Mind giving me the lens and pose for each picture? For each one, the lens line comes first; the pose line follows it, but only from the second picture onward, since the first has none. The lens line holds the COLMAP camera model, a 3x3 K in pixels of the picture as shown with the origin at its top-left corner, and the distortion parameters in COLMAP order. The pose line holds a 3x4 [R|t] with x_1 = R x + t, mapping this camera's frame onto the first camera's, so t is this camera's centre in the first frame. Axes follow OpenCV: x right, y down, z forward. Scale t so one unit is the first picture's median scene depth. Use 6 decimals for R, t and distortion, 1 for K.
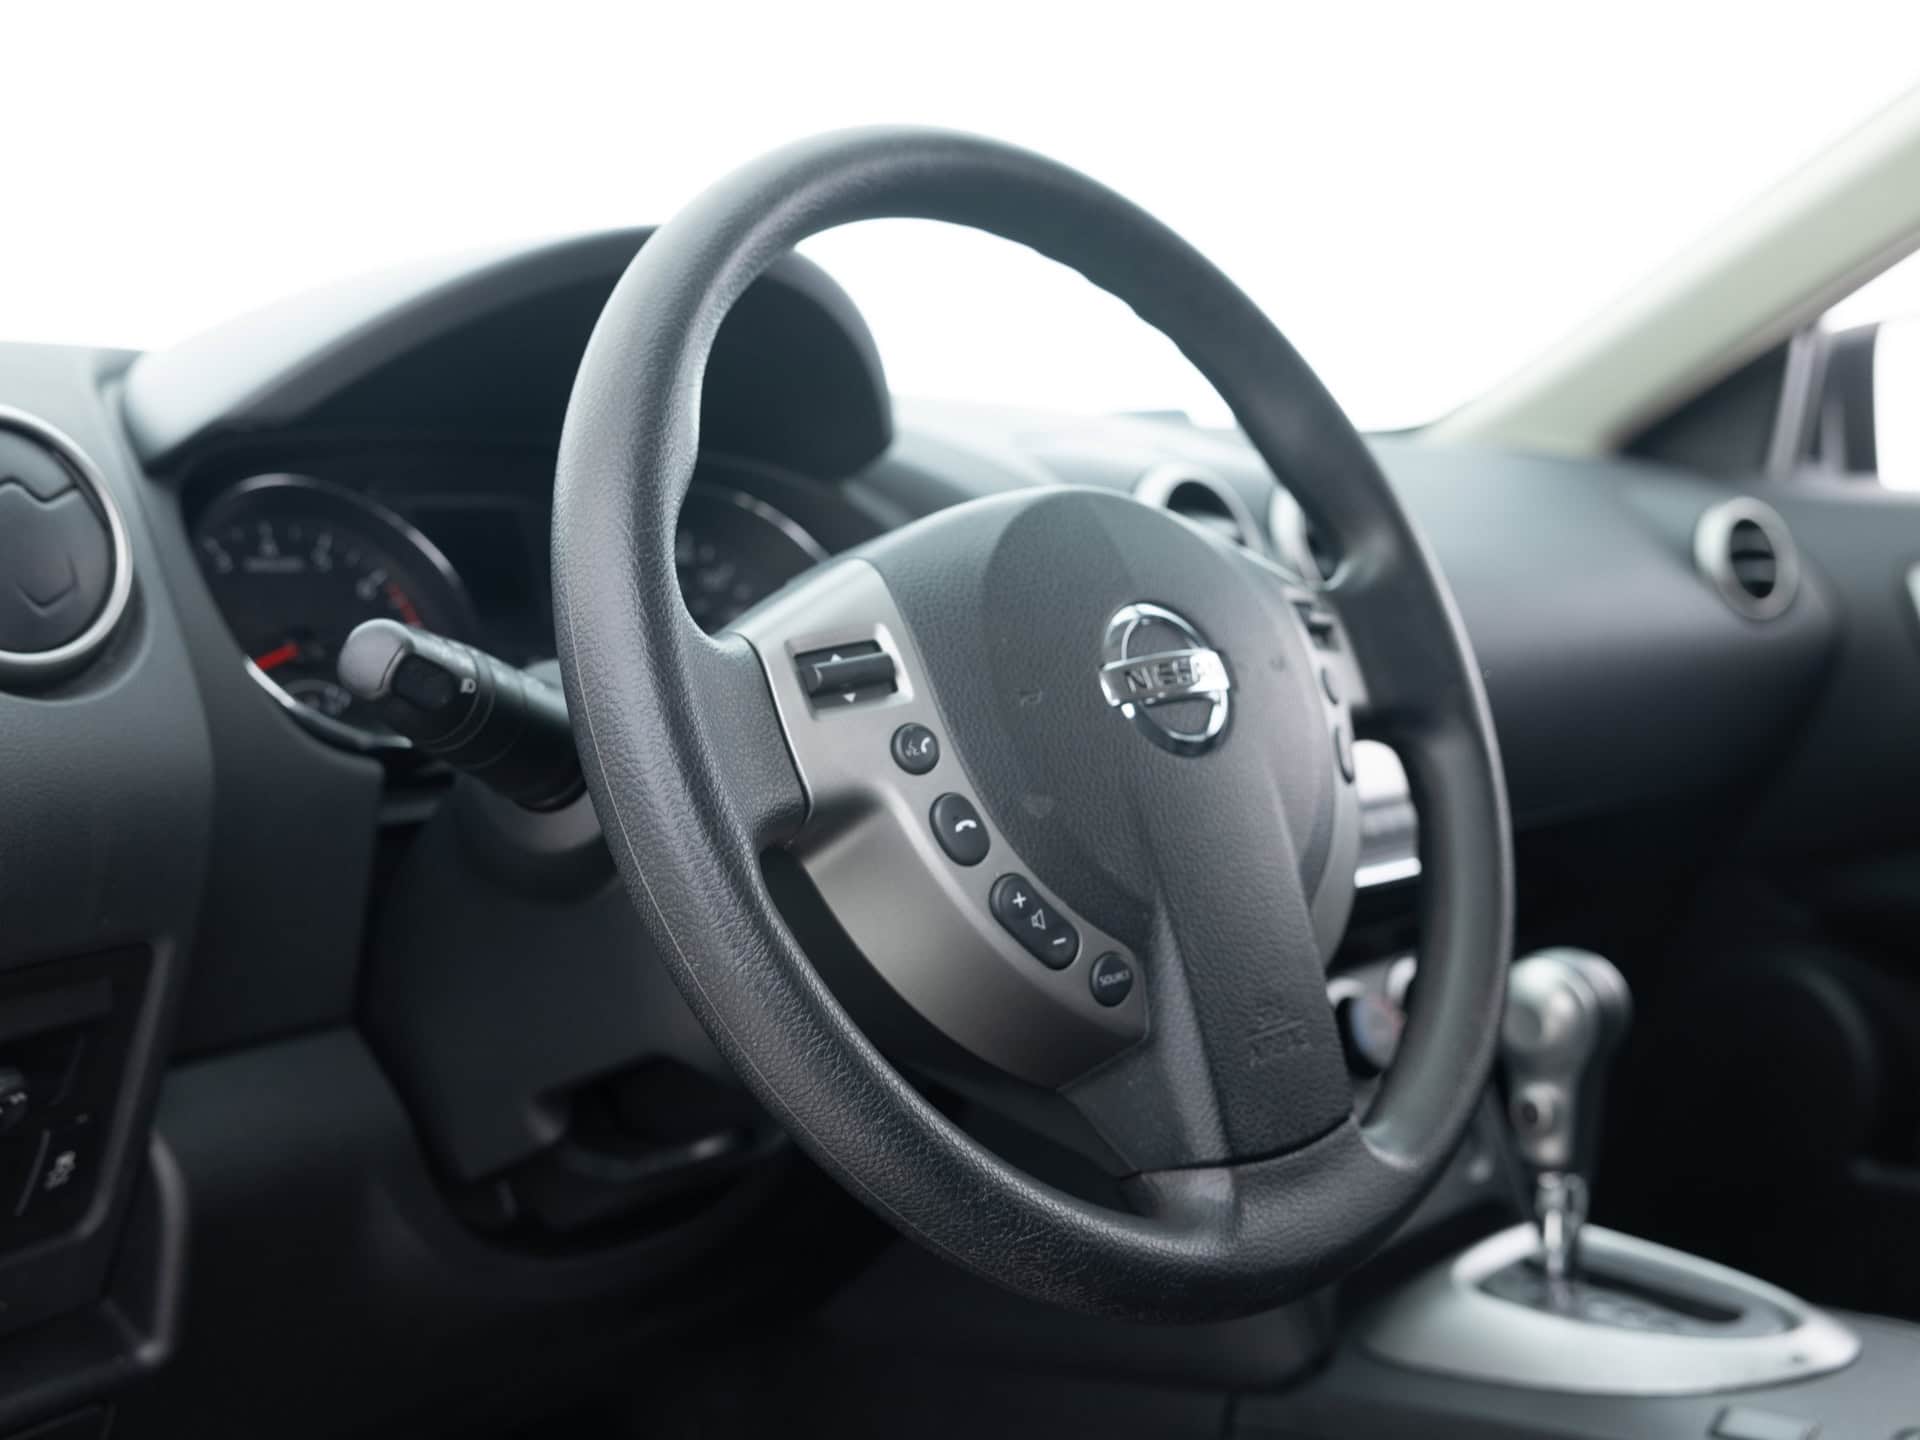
lens RADIAL K [[2019.9, 0, 960.0], [0, 2019.9, 720.0], [0, 0, 1]] dist [-0.052511, 0.105886]
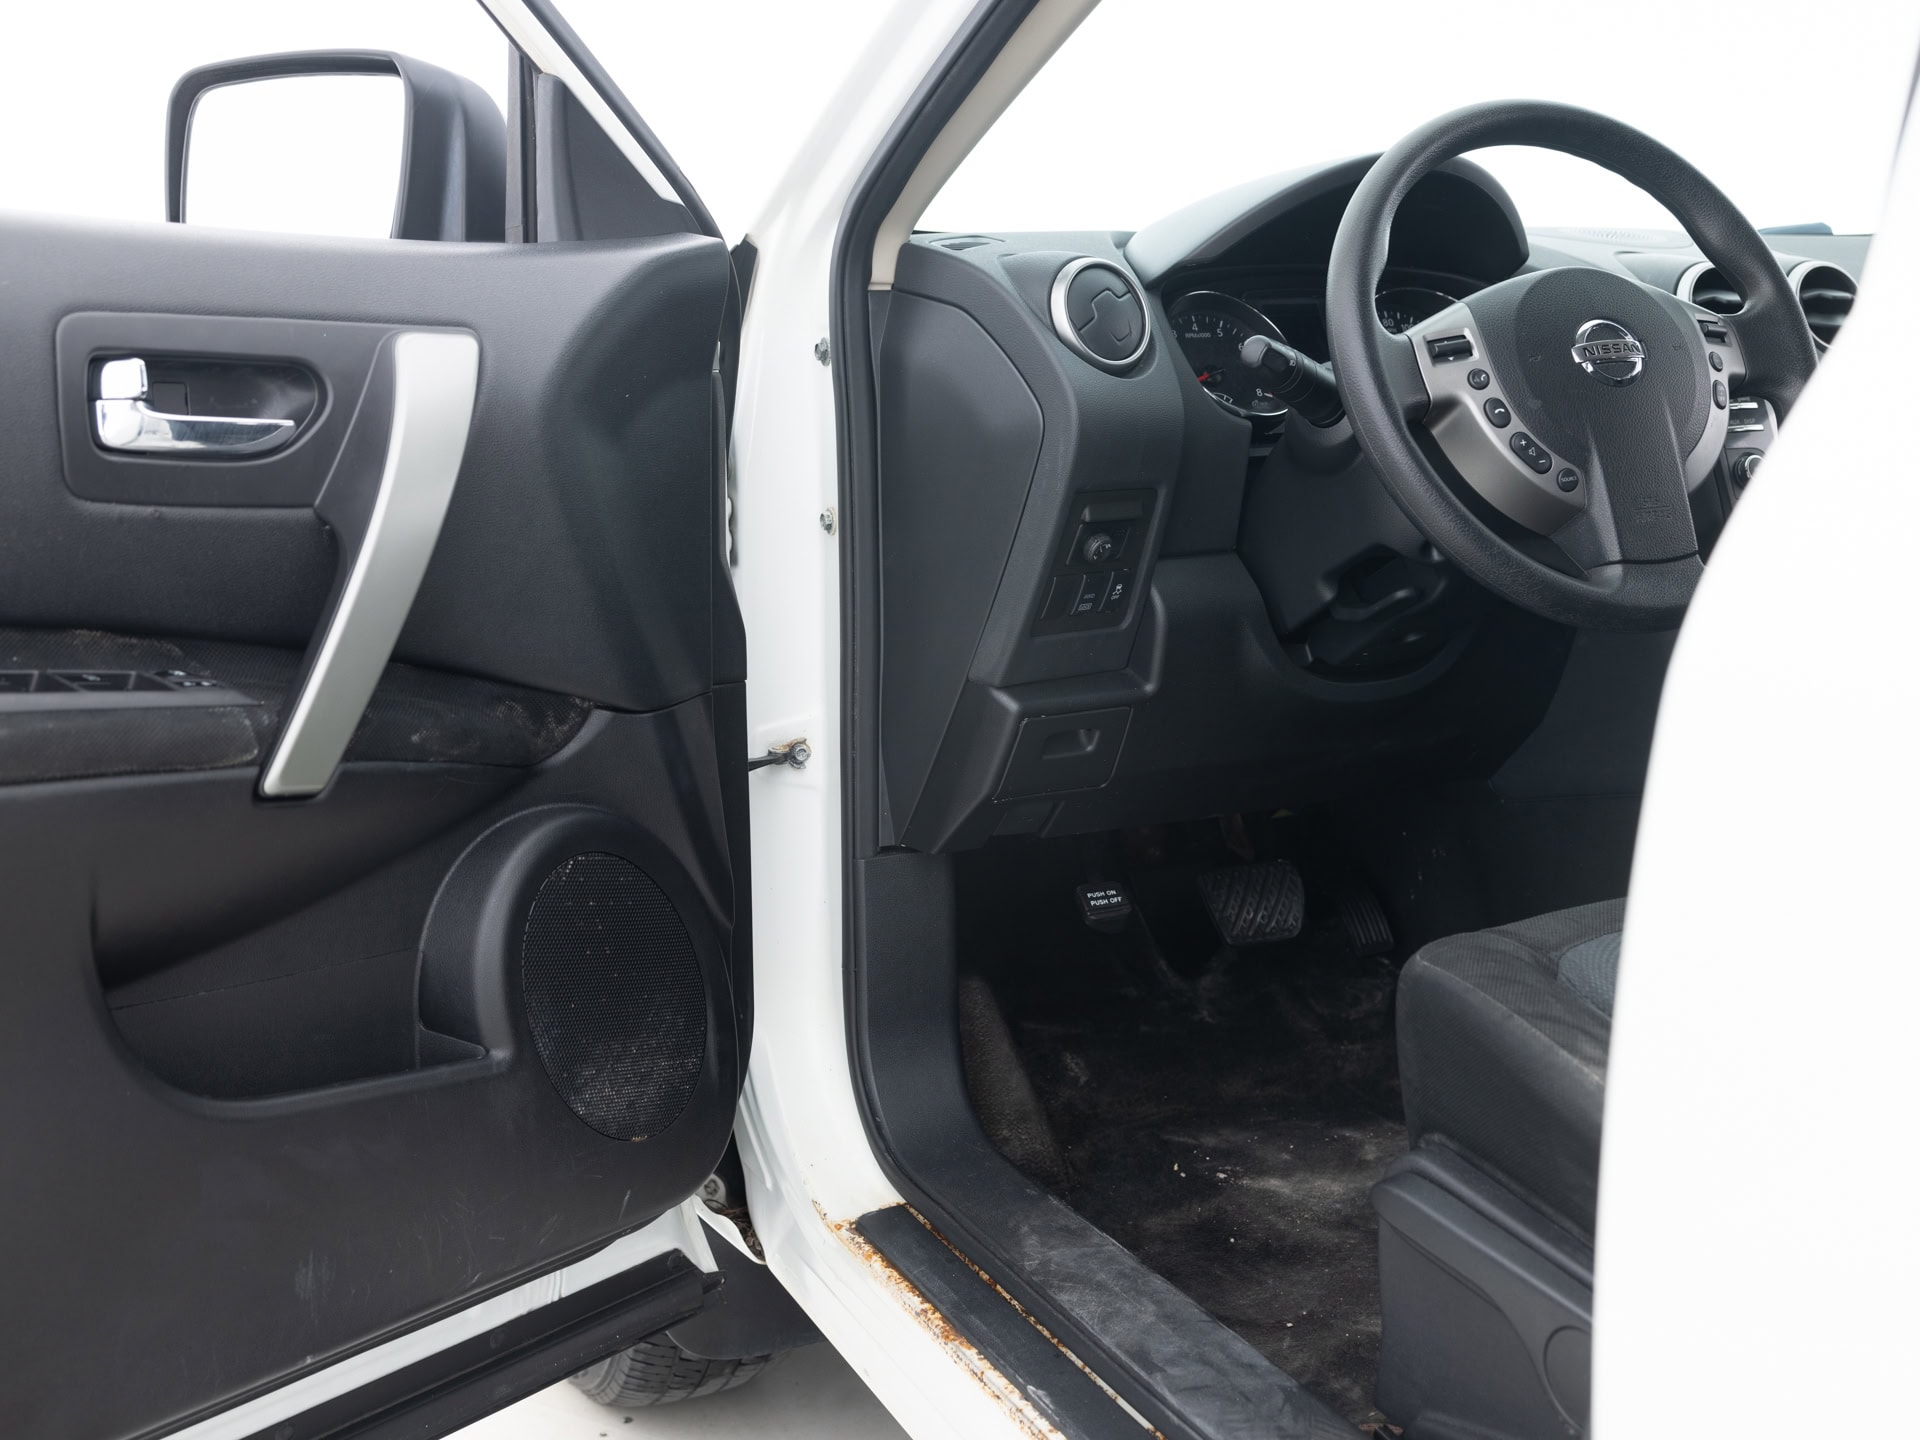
lens RADIAL K [[2019.9, 0, 960.0], [0, 2019.9, 720.0], [0, 0, 1]] dist [-0.052511, 0.105886]
pose [[0.921339, 0.022203, -0.388127, 0.324271], [0.002209, 0.998053, 0.062337, 0.251060], [0.388755, -0.058291, 0.919495, -1.355240]]
